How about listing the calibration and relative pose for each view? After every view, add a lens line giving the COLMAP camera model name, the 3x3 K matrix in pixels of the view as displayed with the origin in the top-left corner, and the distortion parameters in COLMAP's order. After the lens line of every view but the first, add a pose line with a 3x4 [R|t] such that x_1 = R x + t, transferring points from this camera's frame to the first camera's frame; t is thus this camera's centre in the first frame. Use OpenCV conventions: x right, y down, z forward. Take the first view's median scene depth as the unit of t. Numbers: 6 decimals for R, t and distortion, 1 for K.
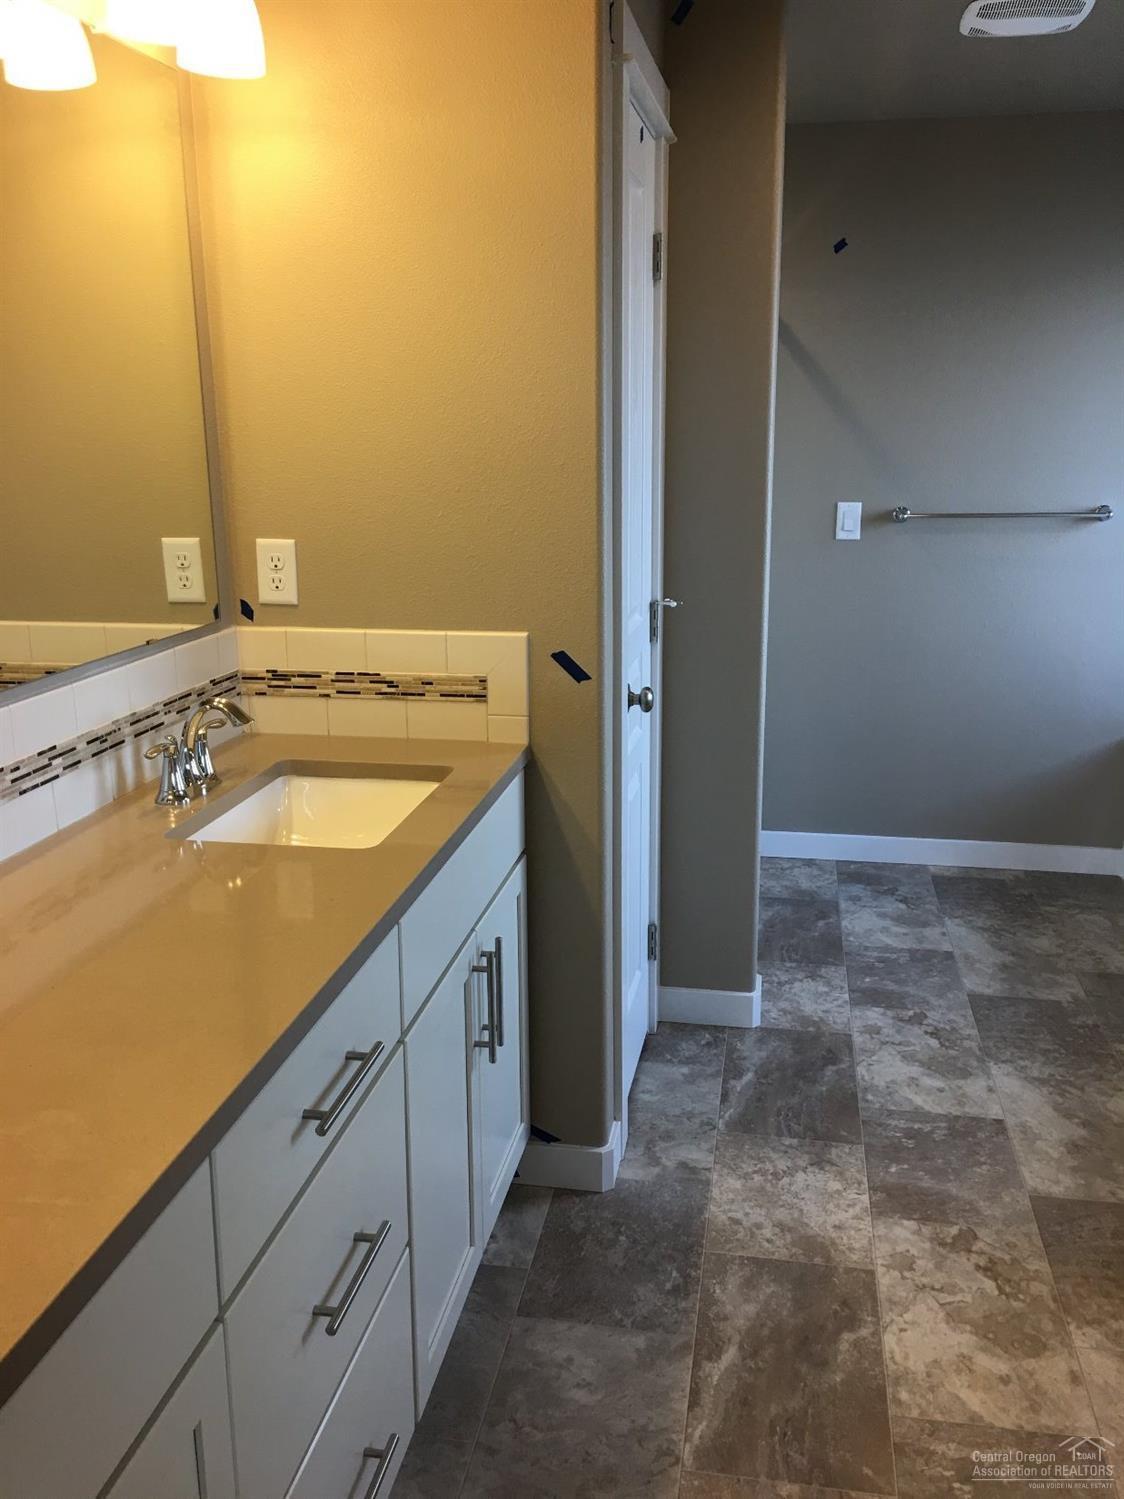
lens RADIAL K [[1273.2, 0, 562.0], [0, 1273.2, 749.5], [0, 0, 1]] dist [0.089100, -0.129306]
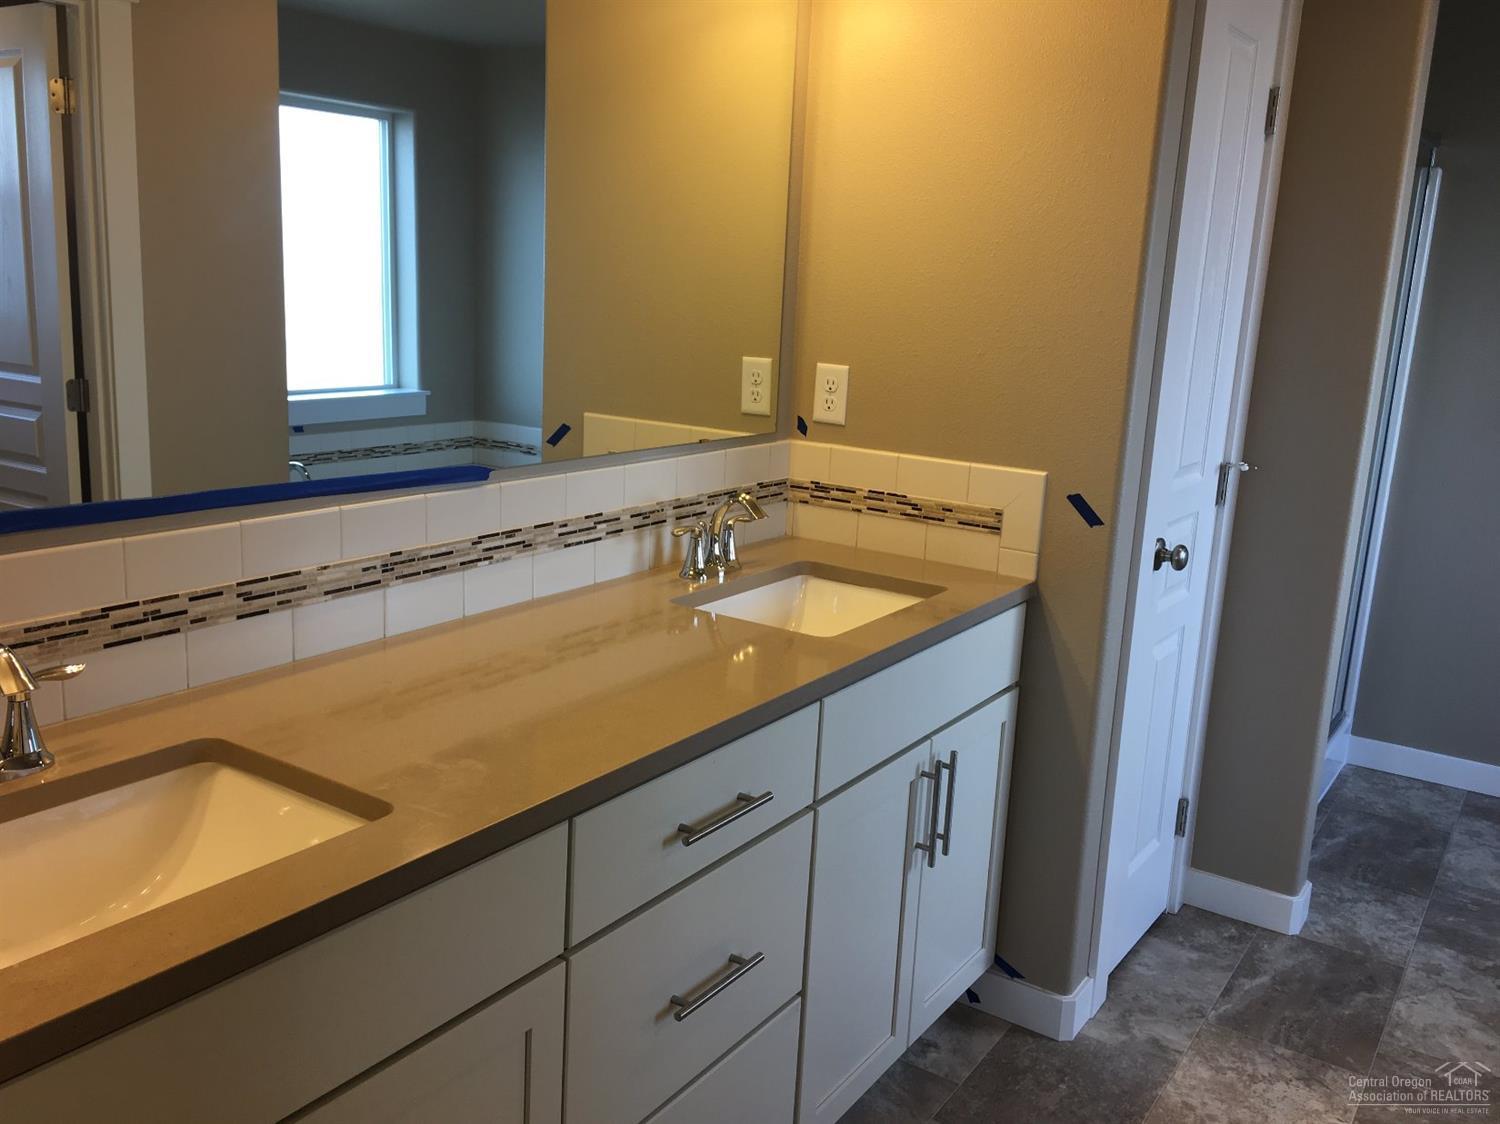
lens RADIAL K [[1304.8, 0, 750.0], [0, 1304.8, 562.0], [0, 0, 1]] dist [0.109107, -0.170526]
pose [[0.915889, 0.139540, -0.376399, 0.157392], [-0.152535, 0.988287, -0.004781, 0.020930], [0.371323, 0.061793, 0.926445, -0.066186]]
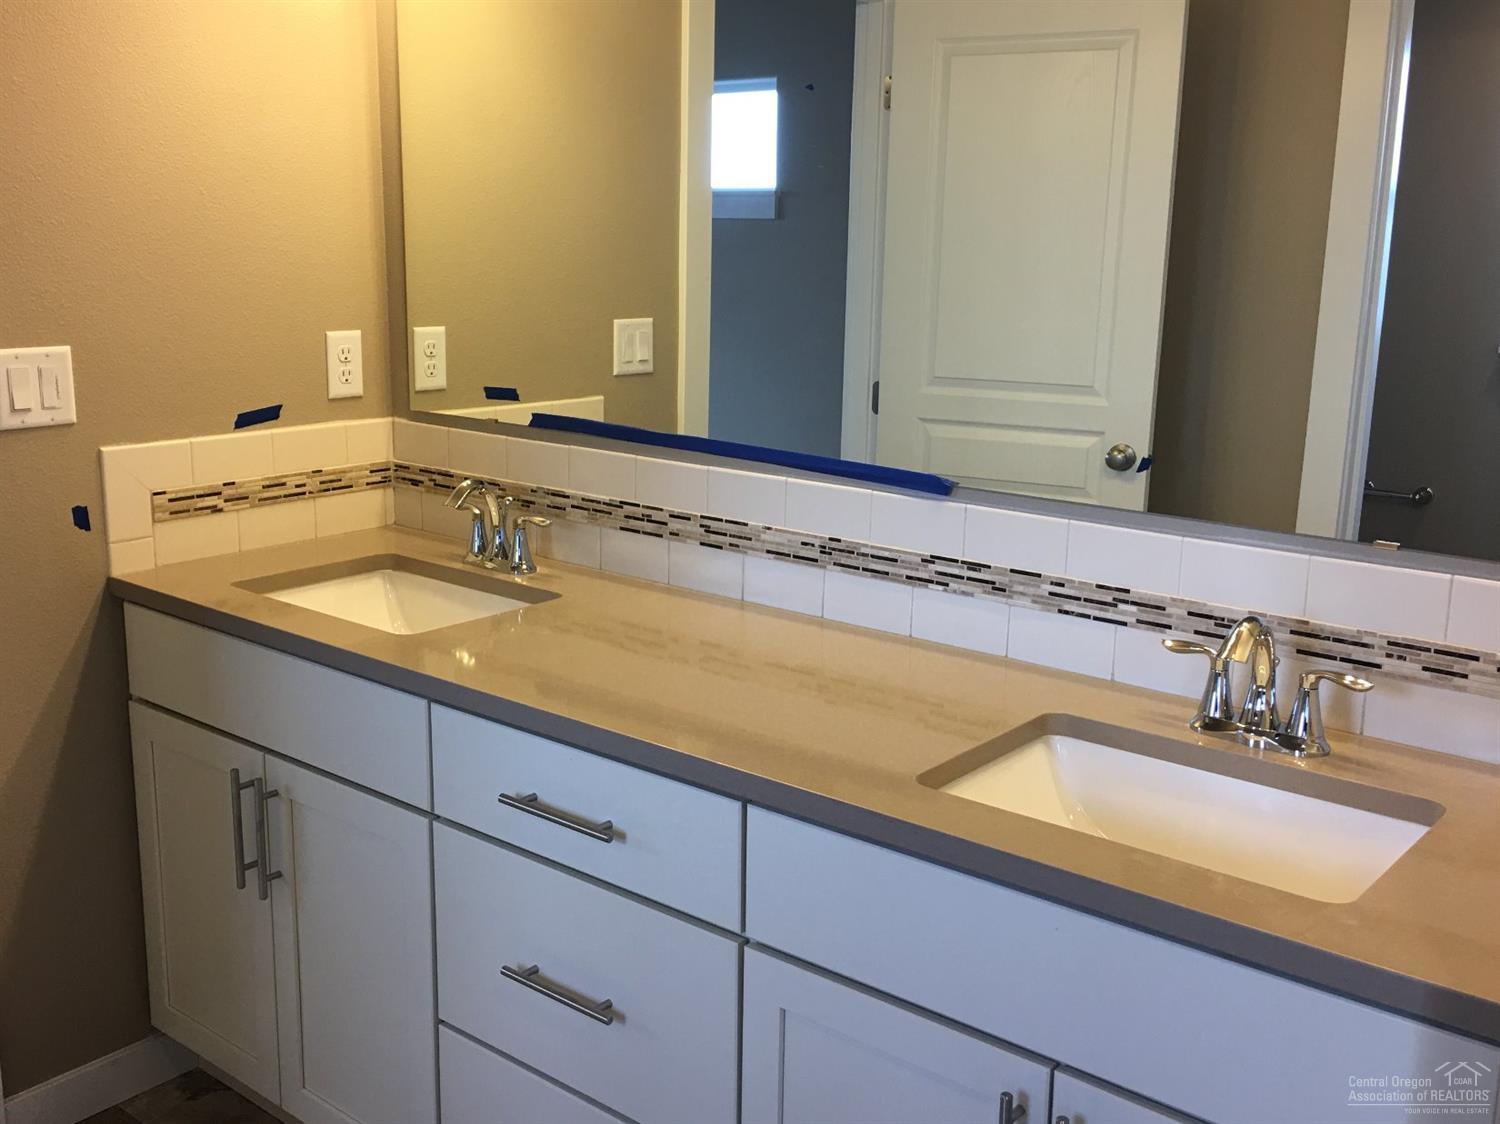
lens RADIAL K [[1487.7, 0, 750.0], [0, 1487.7, 562.0], [0, 0, 1]] dist [0.077061, 0.000536]
pose [[-0.483240, 0.183336, -0.856077, 0.469650], [-0.232478, 0.915852, 0.327367, -0.228796], [0.844057, 0.357216, -0.399955, 0.914448]]
